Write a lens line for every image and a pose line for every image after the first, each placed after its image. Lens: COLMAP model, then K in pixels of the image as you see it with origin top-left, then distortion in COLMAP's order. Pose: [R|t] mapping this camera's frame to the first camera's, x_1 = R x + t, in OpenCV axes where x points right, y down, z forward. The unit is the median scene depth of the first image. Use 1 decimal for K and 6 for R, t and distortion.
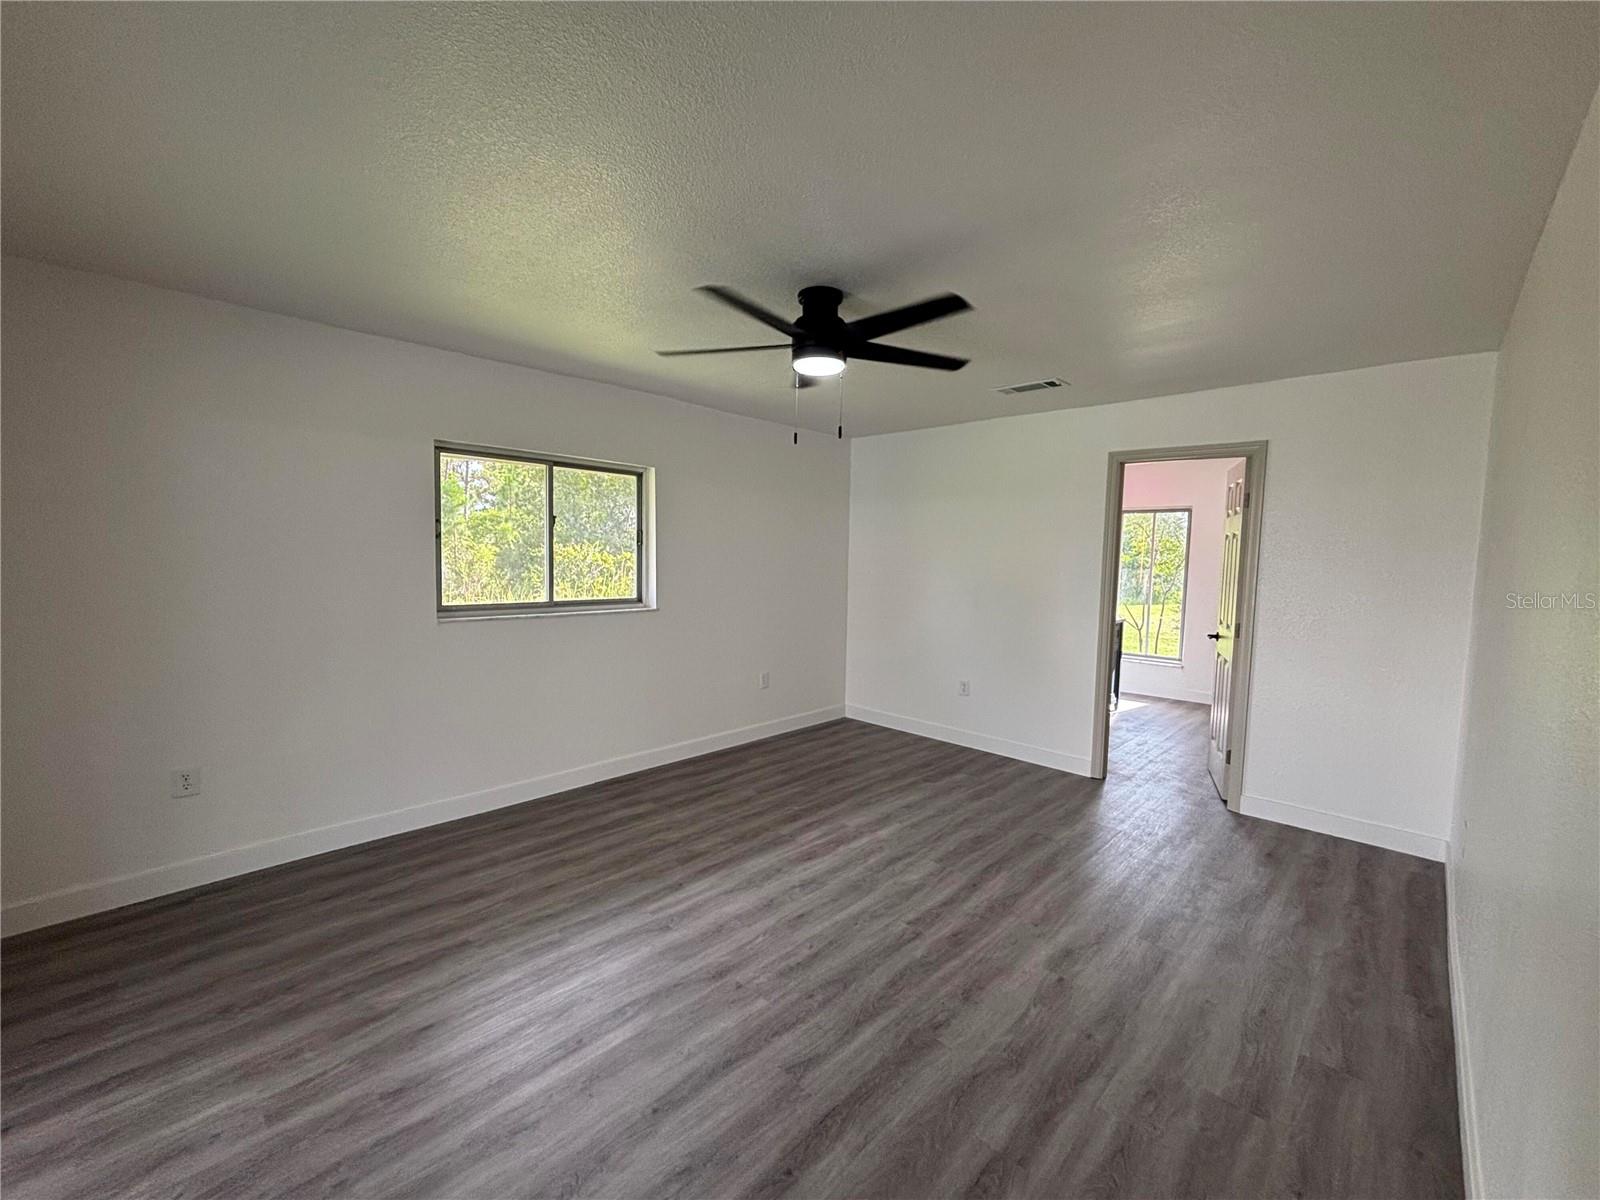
lens RADIAL K [[653.2, 0, 800.0], [0, 653.2, 600.0], [0, 0, 1]] dist [0.014900, -0.005901]
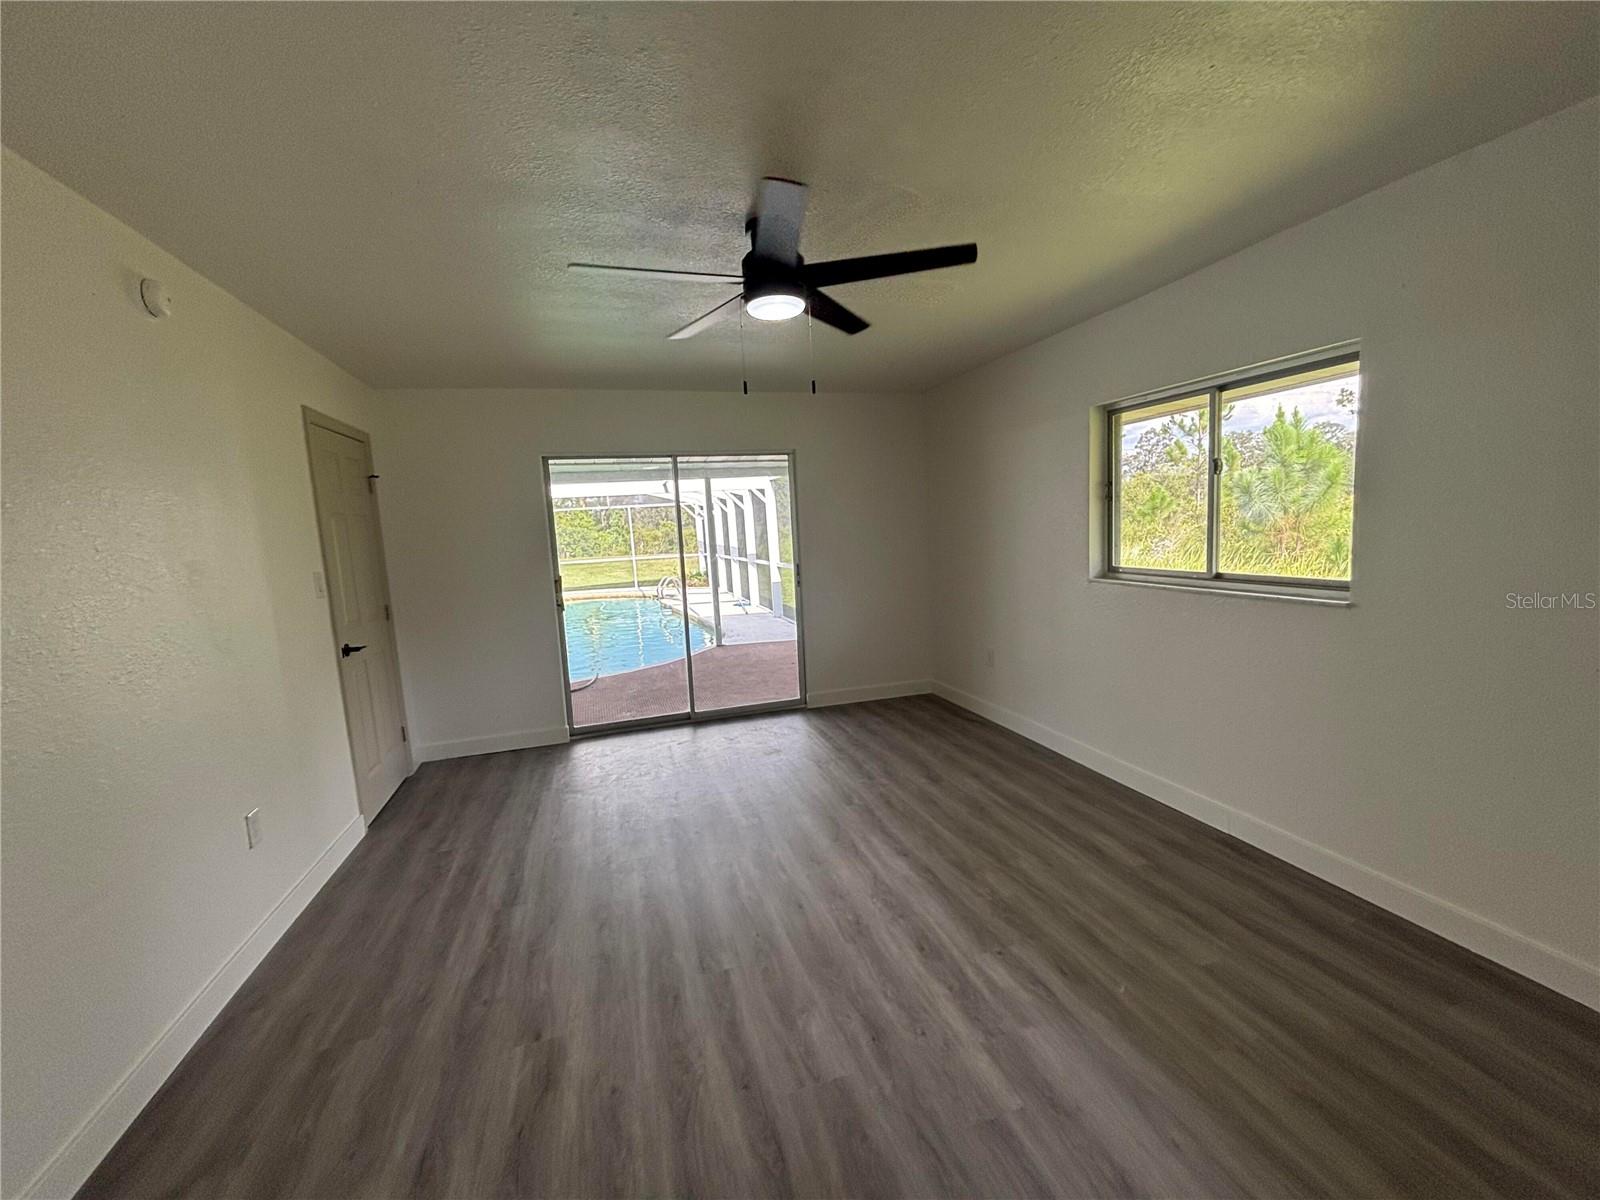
lens RADIAL K [[653.2, 0, 800.0], [0, 653.2, 600.0], [0, 0, 1]] dist [0.014900, -0.005901]
pose [[-0.485523, 0.103434, -0.868084, 0.655057], [-0.027488, 0.990679, 0.133416, -0.069686], [0.873792, 0.088638, -0.478154, 1.189210]]
